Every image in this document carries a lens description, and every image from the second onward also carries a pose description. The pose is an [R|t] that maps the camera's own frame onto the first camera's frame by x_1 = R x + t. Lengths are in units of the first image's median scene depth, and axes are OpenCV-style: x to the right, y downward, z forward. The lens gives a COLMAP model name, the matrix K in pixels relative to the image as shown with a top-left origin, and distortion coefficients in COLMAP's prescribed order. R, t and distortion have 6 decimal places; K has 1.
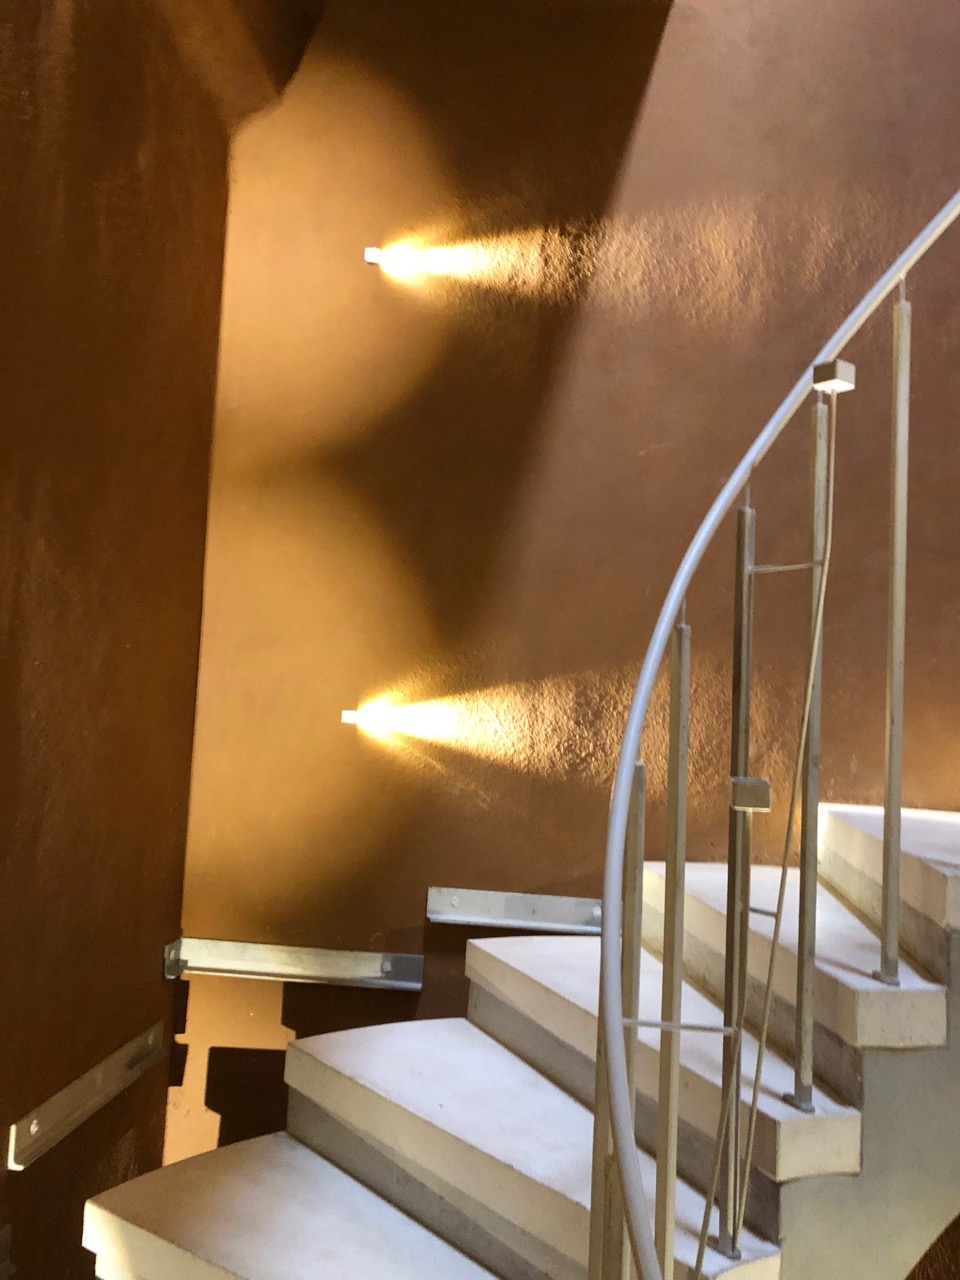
lens RADIAL K [[1064.4, 0, 480.0], [0, 1064.4, 640.0], [0, 0, 1]] dist [0.033492, -0.041409]
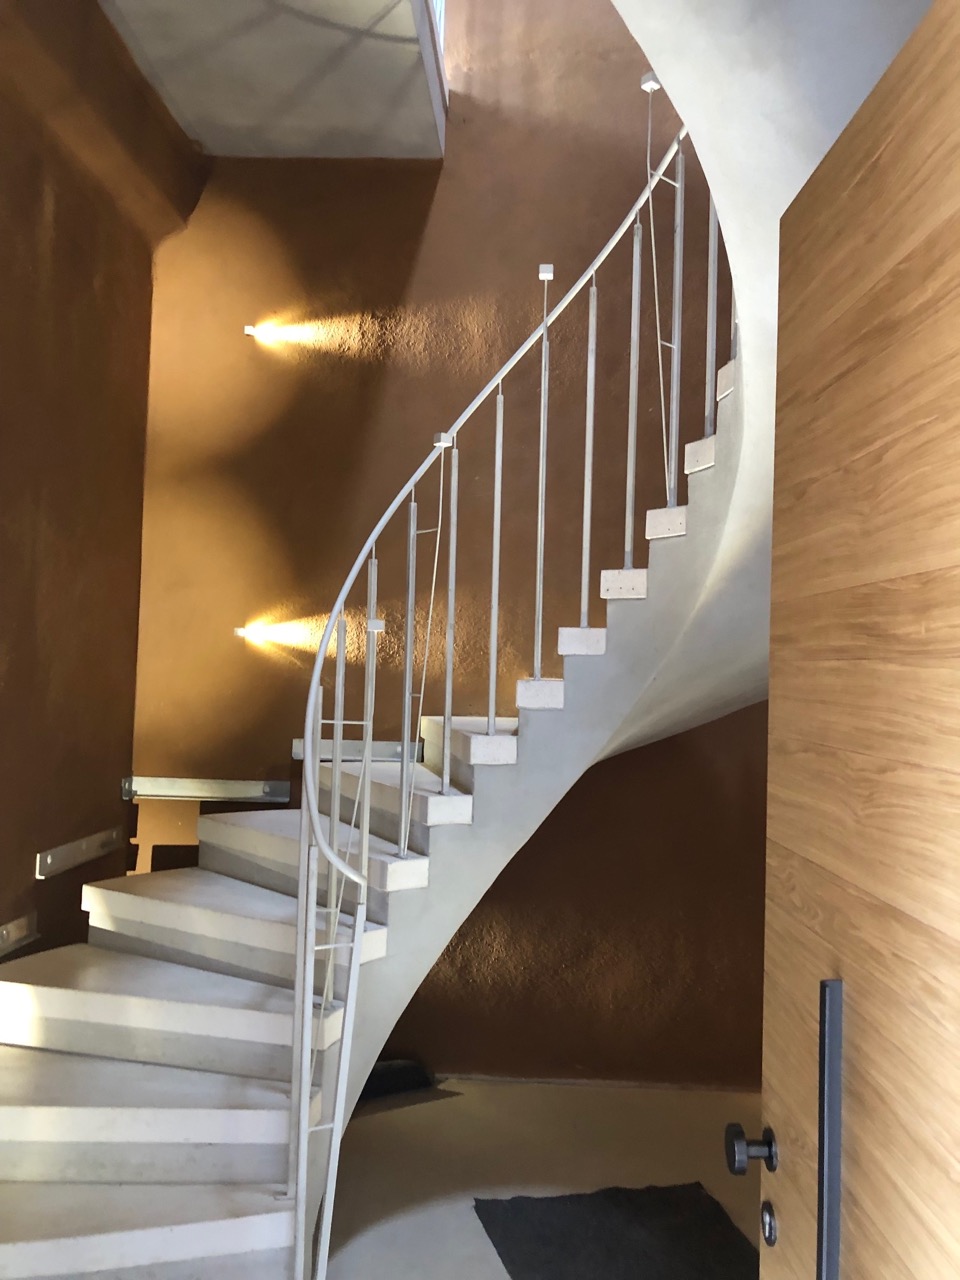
lens RADIAL K [[1063.2, 0, 493.4], [0, 1063.2, 628.7], [0, 0, 1]] dist [0.042434, -0.062613]
pose [[0.997944, -0.019247, 0.061127, 0.151458], [0.018139, 0.999662, 0.018638, 0.045207], [-0.061465, -0.017491, 0.997956, -0.570905]]
